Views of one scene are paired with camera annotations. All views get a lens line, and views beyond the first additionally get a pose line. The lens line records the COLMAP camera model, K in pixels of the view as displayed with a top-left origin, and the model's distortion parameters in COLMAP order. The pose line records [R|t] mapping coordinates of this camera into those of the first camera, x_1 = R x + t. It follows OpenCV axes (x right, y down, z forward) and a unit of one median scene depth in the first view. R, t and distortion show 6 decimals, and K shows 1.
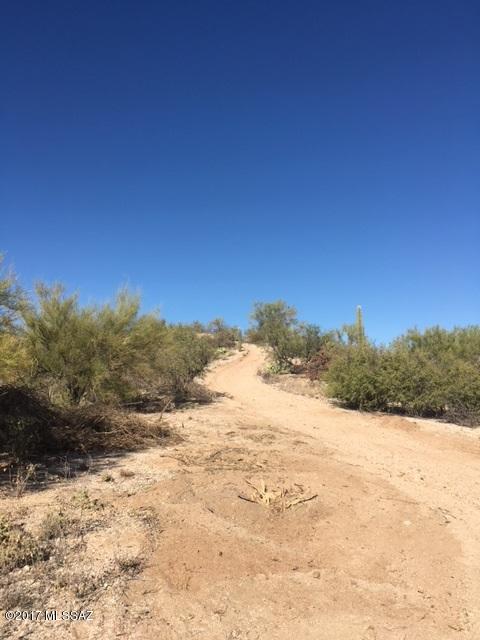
lens RADIAL K [[503.0, 0, 239.9], [0, 503.0, 320.1], [0, 0, 1]] dist [-0.022859, -0.047479]
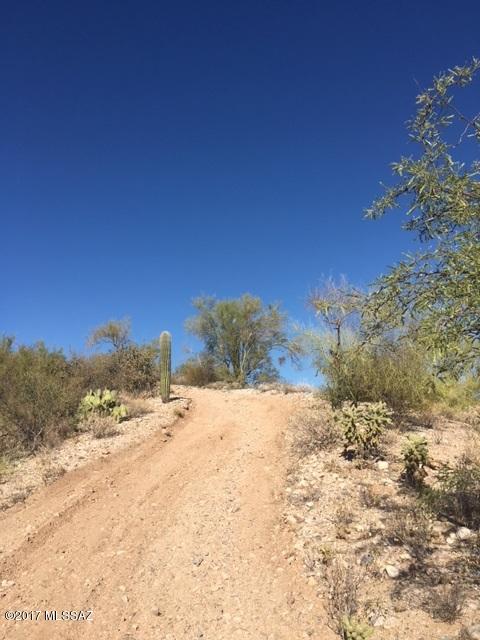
lens RADIAL K [[503.0, 0, 240.0], [0, 503.0, 319.4], [0, 0, 1]] dist [-0.022859, -0.047479]
pose [[0.990340, 0.005569, 0.138548, 0.001987], [0.008131, 0.995142, -0.098115, 0.032938], [-0.138421, 0.098294, 0.985484, 0.535041]]
